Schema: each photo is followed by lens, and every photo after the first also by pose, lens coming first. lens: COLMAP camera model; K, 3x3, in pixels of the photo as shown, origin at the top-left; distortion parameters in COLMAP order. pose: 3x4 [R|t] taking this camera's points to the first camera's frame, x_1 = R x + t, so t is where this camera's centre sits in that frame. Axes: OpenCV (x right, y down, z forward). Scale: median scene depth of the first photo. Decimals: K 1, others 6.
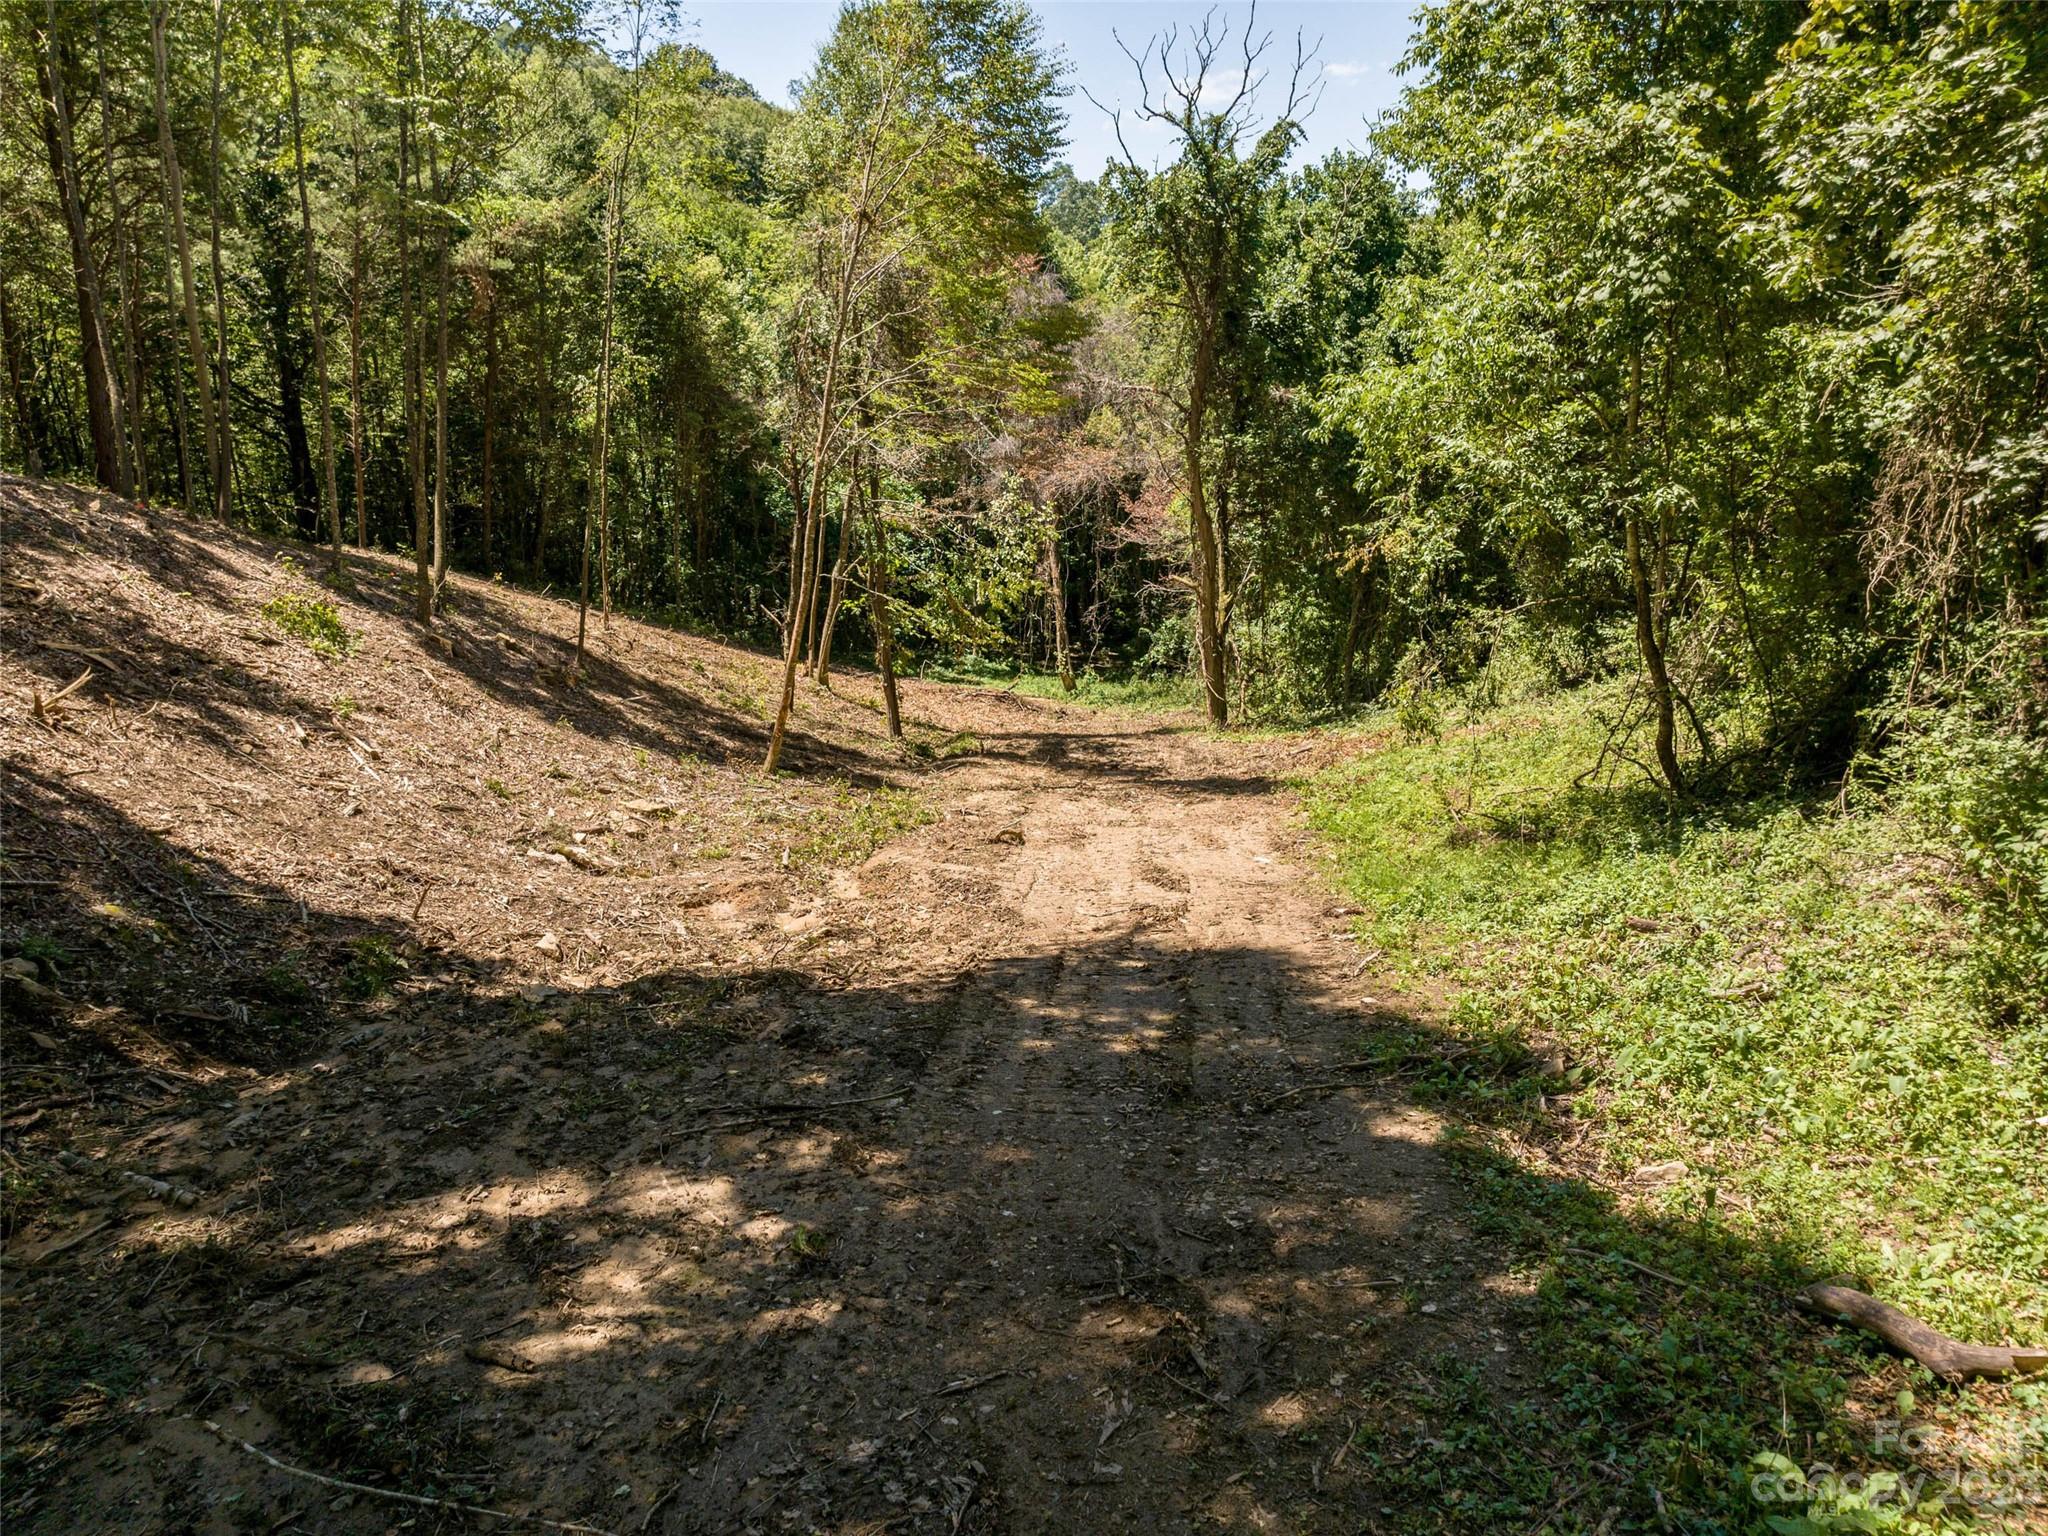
lens RADIAL K [[1433.0, 0, 1024.1], [0, 1433.0, 769.0], [0, 0, 1]] dist [-0.016123, 0.004952]
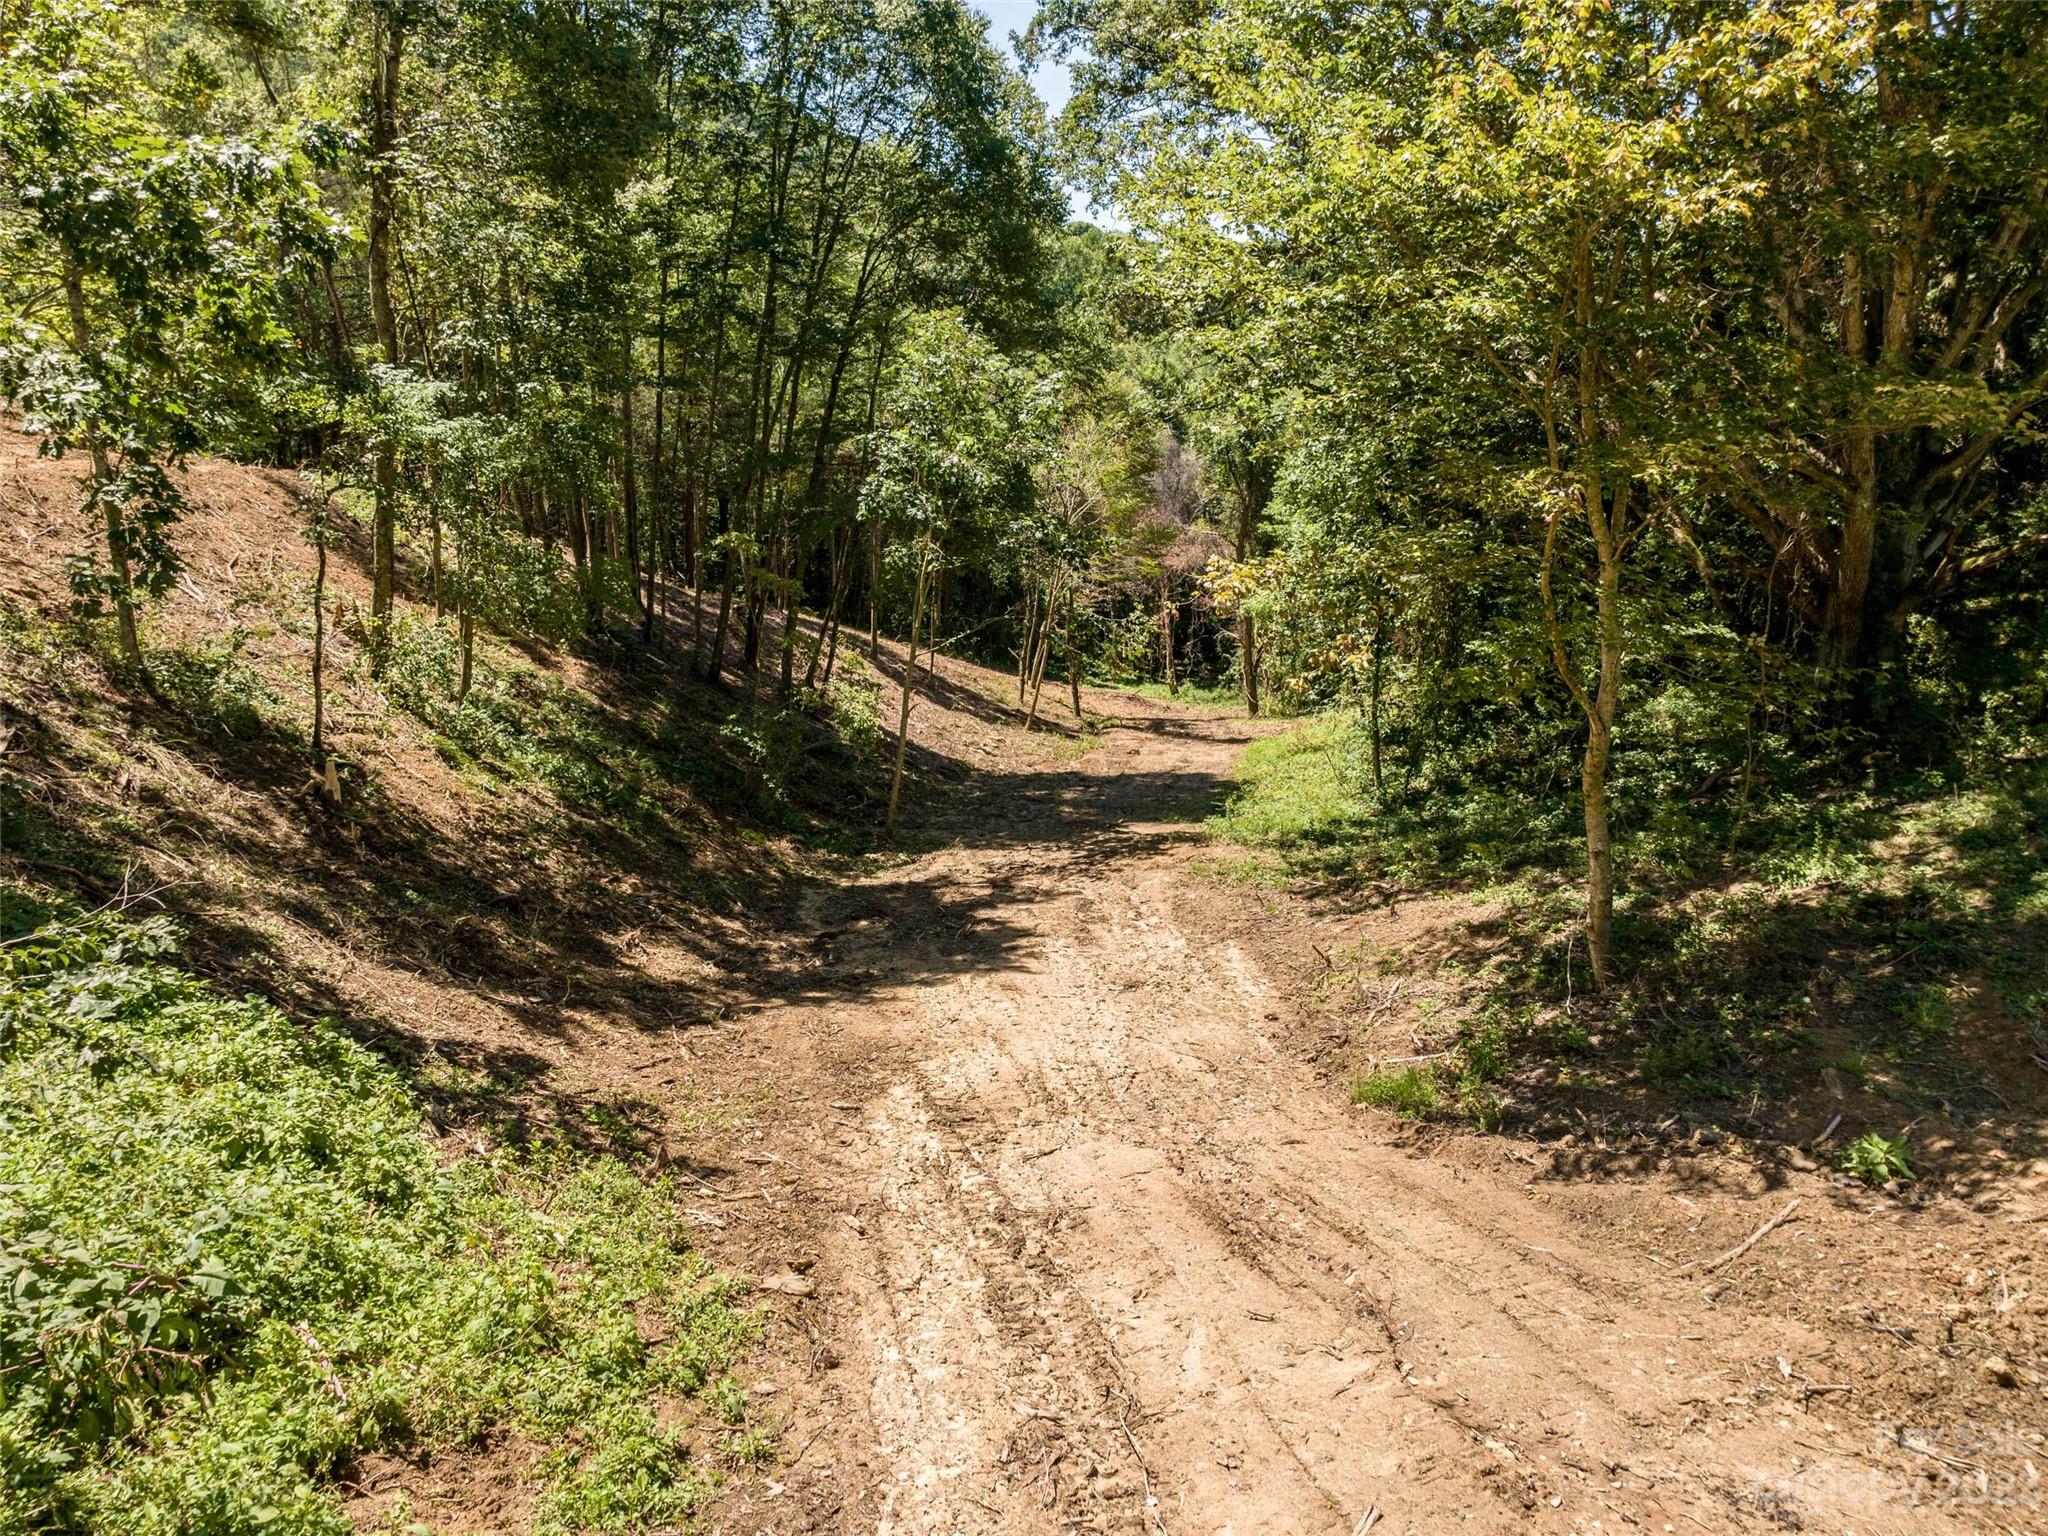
lens RADIAL K [[1433.0, 0, 1020.6], [0, 1433.0, 768.4], [0, 0, 1]] dist [-0.016123, 0.004952]
pose [[0.995569, 0.030236, -0.089038, 0.009807], [-0.029985, 0.999542, 0.004160, 0.040491], [0.089123, -0.001472, 0.996020, -0.926655]]
